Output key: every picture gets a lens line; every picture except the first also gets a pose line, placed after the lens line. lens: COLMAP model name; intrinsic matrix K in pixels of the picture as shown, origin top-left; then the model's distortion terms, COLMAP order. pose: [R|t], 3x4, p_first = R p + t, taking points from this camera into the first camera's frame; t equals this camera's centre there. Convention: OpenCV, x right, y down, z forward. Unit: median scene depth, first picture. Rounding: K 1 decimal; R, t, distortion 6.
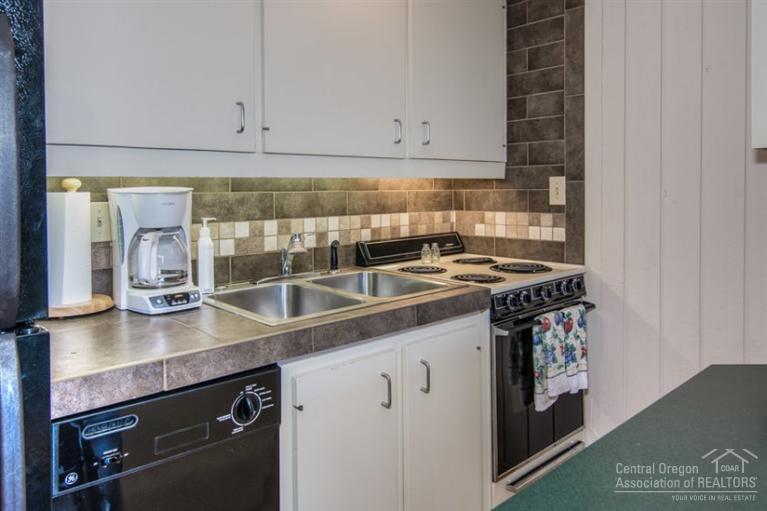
lens RADIAL K [[545.9, 0, 380.2], [0, 545.9, 198.3], [0, 0, 1]] dist [-0.001080, -0.000619]
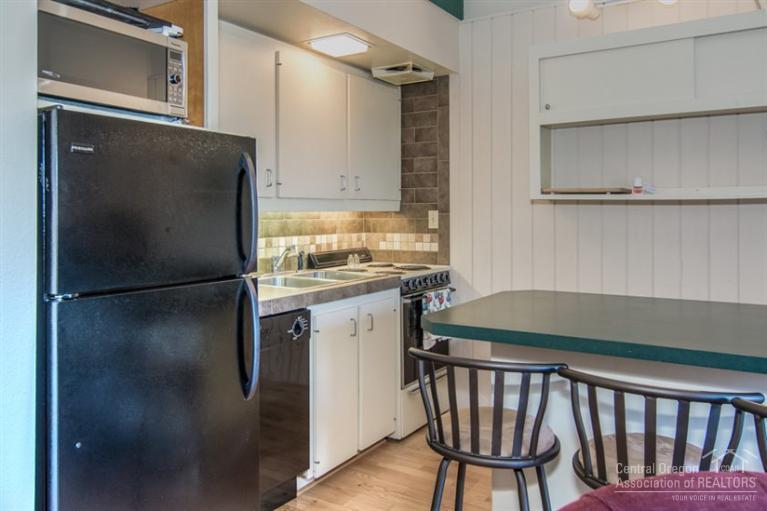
lens RADIAL K [[596.8, 0, 379.8], [0, 596.8, 214.8], [0, 0, 1]] dist [-0.000100, 0.001309]
pose [[0.966510, 0.003372, 0.256606, -0.277758], [0.000793, 0.999870, -0.016127, 0.000284], [-0.256627, 0.015790, 0.966381, -0.653347]]
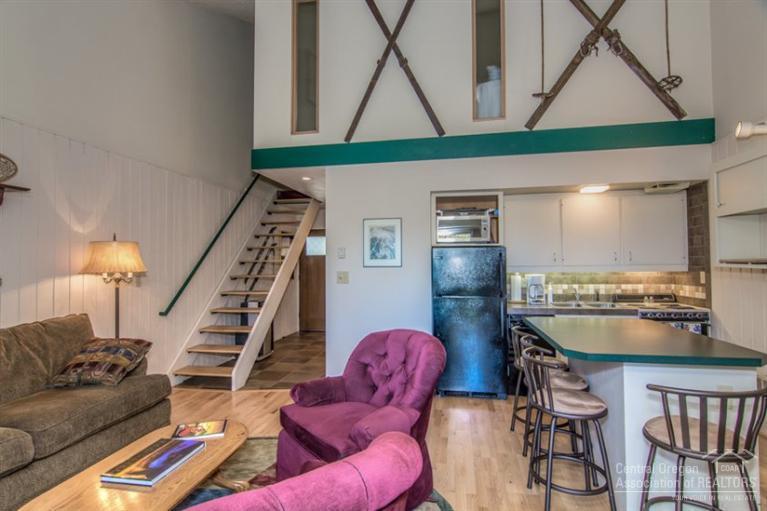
lens RADIAL K [[404.9, 0, 383.5], [0, 404.9, 255.5], [0, 0, 1]] dist [0.003352, -0.000516]
pose [[0.600916, -0.014406, -0.799182, 0.921981], [-0.009440, 0.999640, -0.025118, -0.052781], [0.799256, 0.022638, 0.600564, -1.206119]]
